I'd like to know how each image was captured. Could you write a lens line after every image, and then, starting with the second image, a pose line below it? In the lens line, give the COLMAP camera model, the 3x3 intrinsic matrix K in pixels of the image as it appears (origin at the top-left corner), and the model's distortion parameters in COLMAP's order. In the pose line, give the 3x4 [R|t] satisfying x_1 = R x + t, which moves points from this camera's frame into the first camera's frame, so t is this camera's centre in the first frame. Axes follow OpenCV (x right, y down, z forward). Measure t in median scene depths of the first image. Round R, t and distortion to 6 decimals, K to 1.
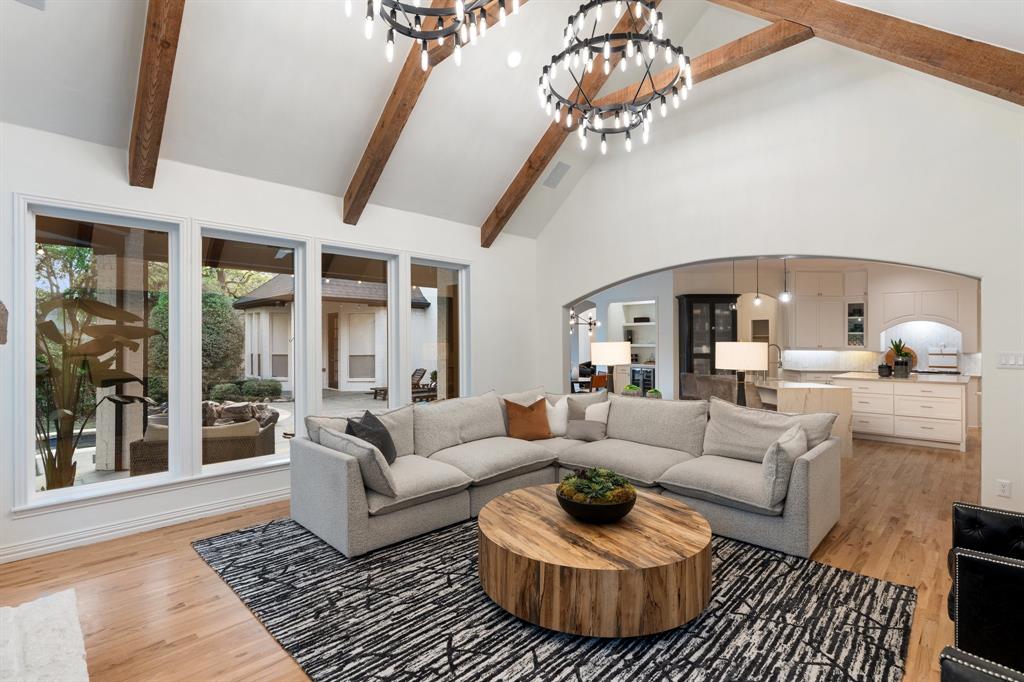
lens RADIAL K [[453.6, 0, 520.3], [0, 453.6, 340.9], [0, 0, 1]] dist [-0.003562, -0.000465]
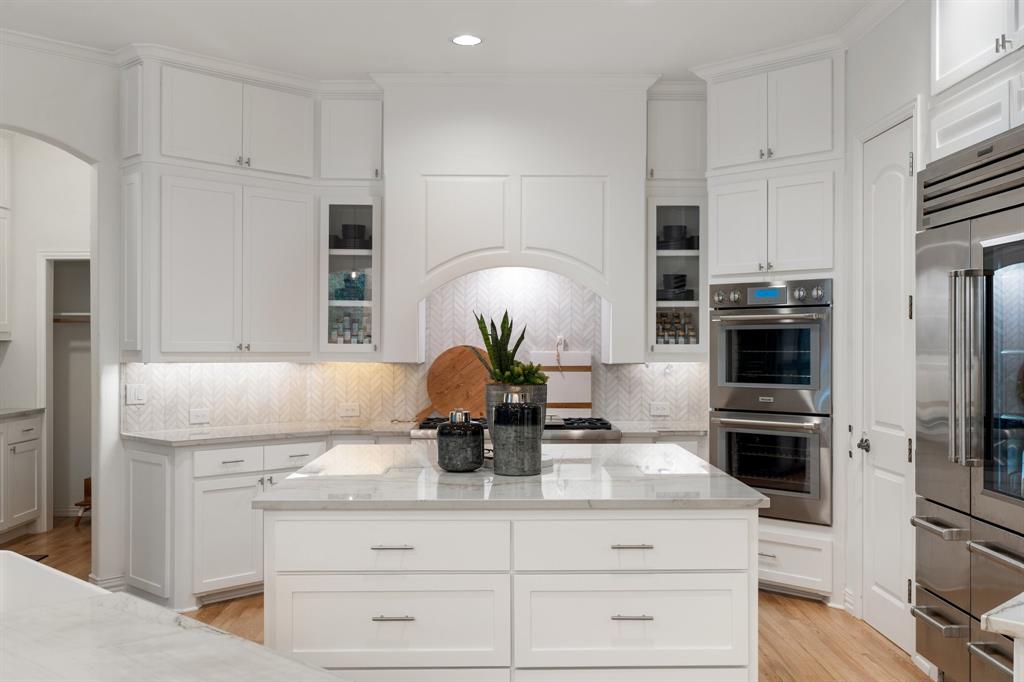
lens RADIAL K [[985.0, 0, 510.4], [0, 985.0, 339.4], [0, 0, 1]] dist [0.041215, 0.000000]
pose [[0.684040, 0.005563, 0.729424, 0.330702], [-0.003284, 0.999984, -0.004547, 0.009425], [-0.729437, 0.000715, 0.684047, 0.466748]]
